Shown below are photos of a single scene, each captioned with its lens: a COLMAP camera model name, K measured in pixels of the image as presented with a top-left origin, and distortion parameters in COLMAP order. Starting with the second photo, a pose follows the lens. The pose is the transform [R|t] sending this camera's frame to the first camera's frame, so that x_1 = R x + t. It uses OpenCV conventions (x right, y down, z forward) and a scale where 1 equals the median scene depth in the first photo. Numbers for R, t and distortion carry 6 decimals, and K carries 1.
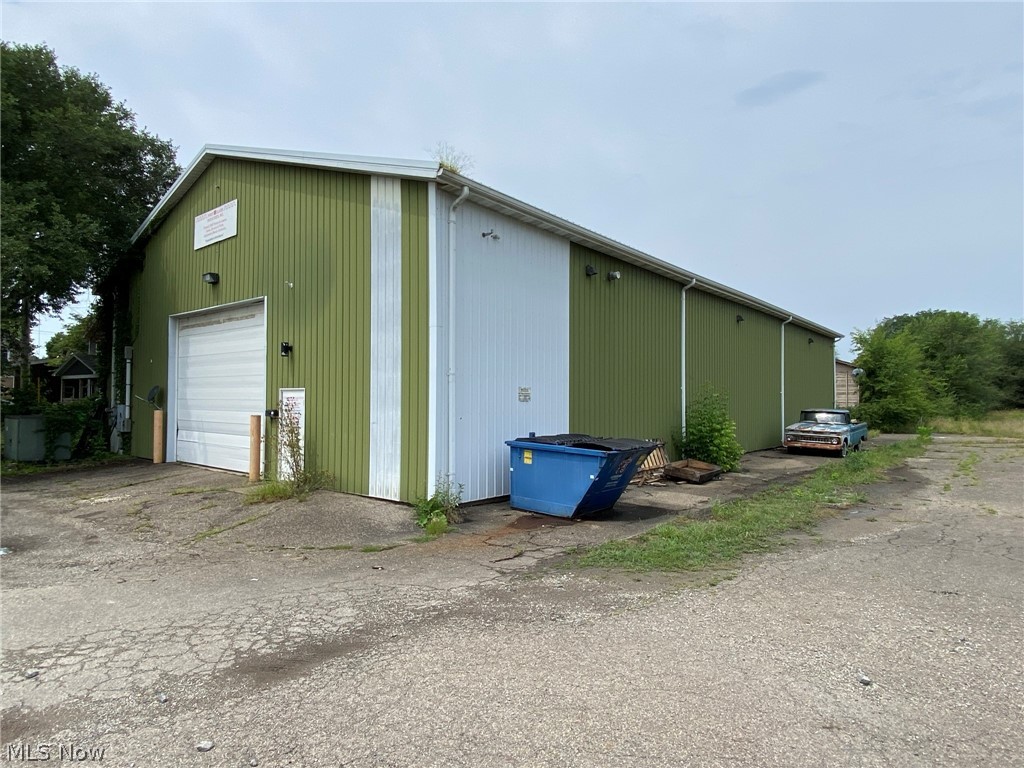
lens RADIAL K [[585.2, 0, 512.7], [0, 585.2, 390.3], [0, 0, 1]] dist [0.003940, -0.000436]
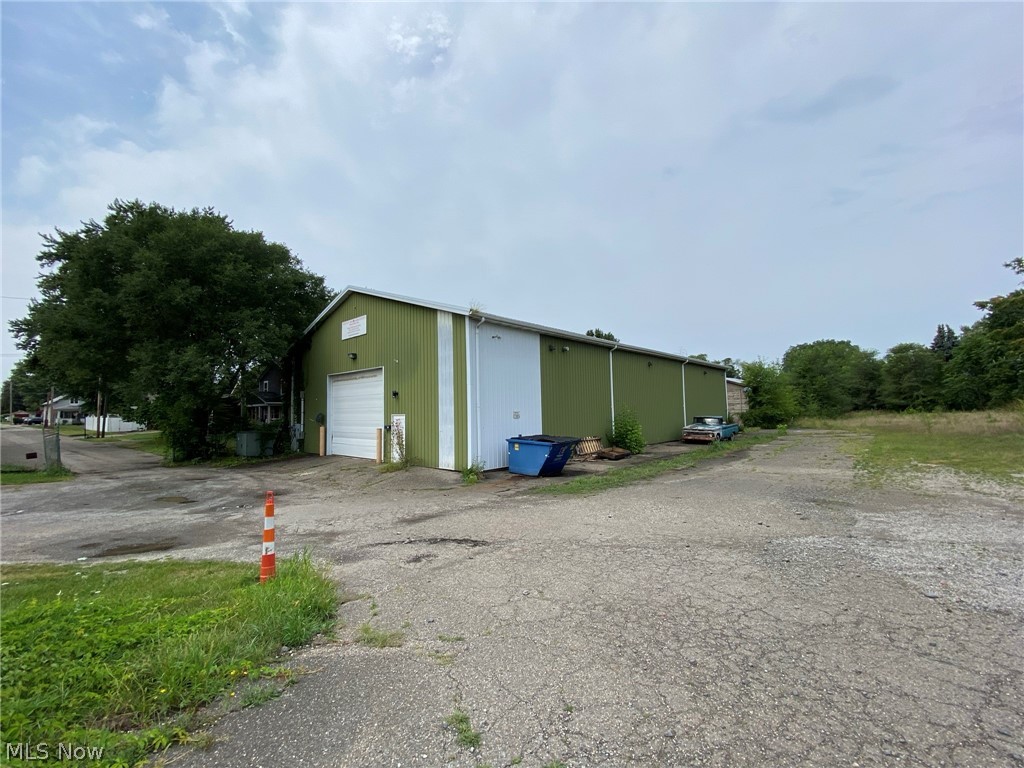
lens RADIAL K [[411.5, 0, 512.0], [0, 411.5, 384.0], [0, 0, 1]] dist [0.026310, -0.021016]
pose [[0.998674, -0.027736, -0.043376, 0.062619], [0.025653, 0.998524, -0.047867, -0.028668], [0.044640, 0.046691, 0.997911, -0.352869]]
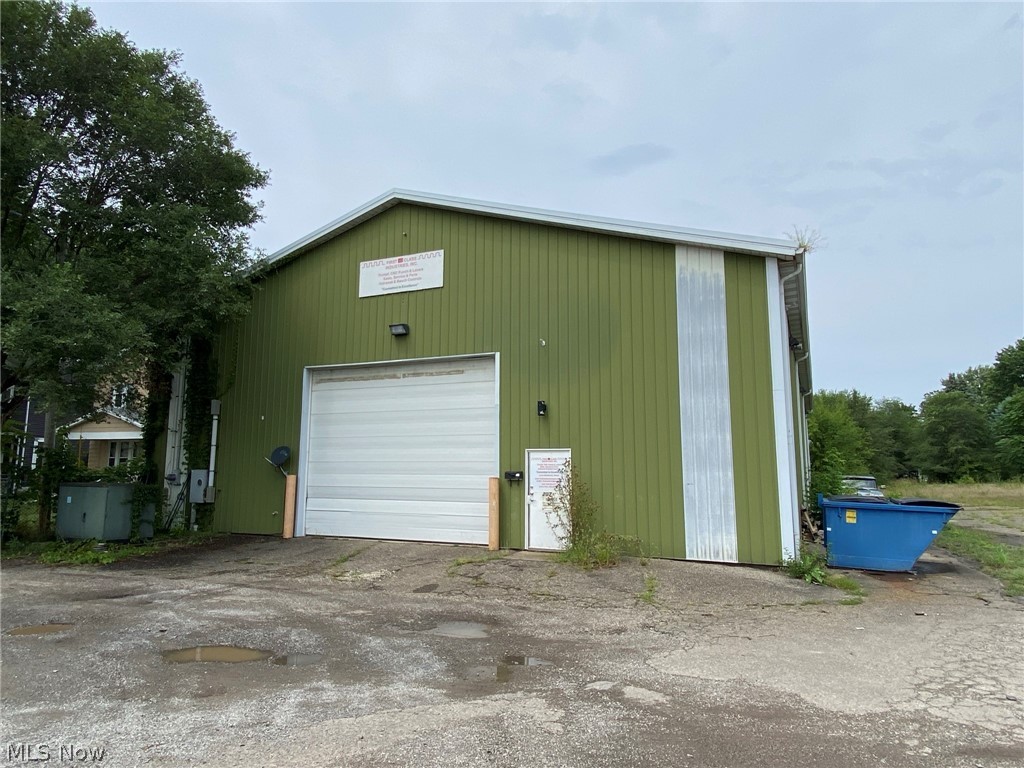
lens RADIAL K [[637.5, 0, 512.0], [0, 637.5, 384.0], [0, 0, 1]] dist [0.073980, -0.082672]
pose [[0.971181, 0.032603, 0.236103, -0.680713], [-0.004731, 0.993042, -0.117665, 0.014218], [-0.238296, 0.113157, 0.964578, -0.006376]]
